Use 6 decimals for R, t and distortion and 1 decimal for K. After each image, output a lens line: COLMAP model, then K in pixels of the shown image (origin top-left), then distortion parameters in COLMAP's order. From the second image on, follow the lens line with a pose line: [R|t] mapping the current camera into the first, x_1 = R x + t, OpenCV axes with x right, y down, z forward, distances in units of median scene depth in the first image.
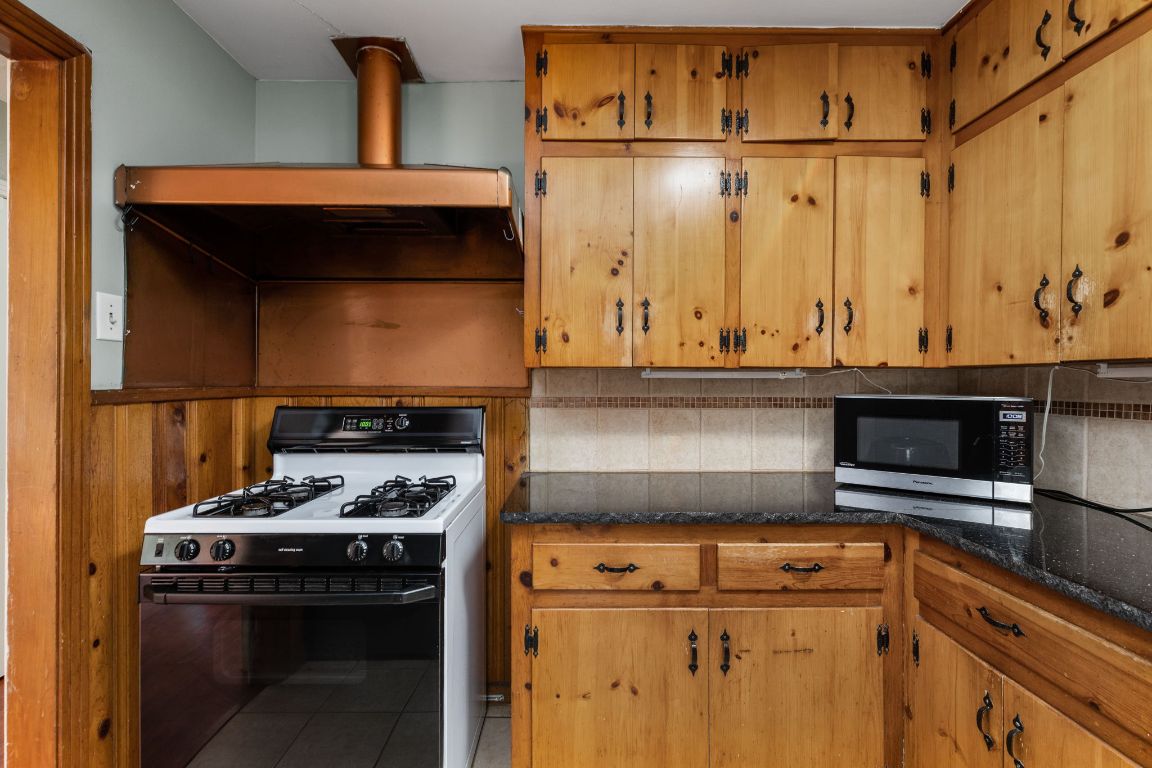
lens RADIAL K [[436.7, 0, 578.5], [0, 436.7, 374.1], [0, 0, 1]] dist [-0.003996, 0.000069]
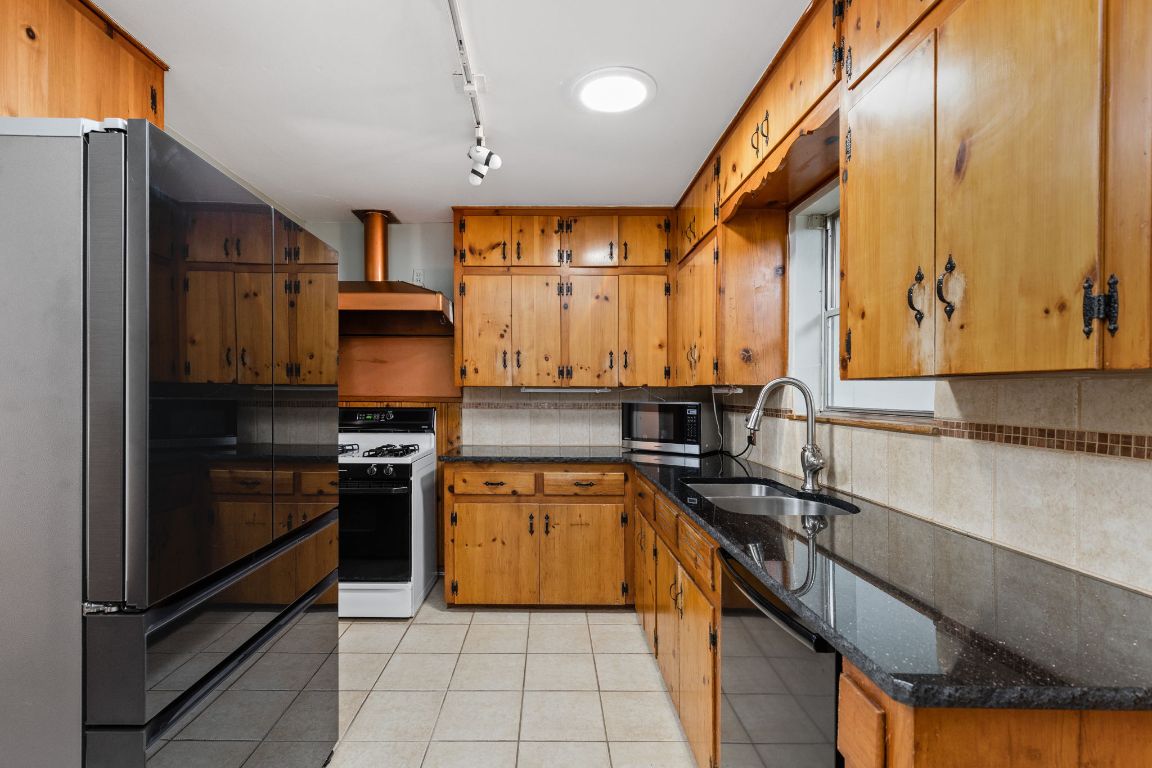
lens RADIAL K [[523.5, 0, 574.9], [0, 523.5, 394.0], [0, 0, 1]] dist [0.003629, -0.000380]
pose [[0.999919, 0.002414, -0.012473, 0.432354], [-0.002122, 0.999725, 0.023334, -0.037015], [0.012526, -0.023306, 0.999650, -1.280661]]
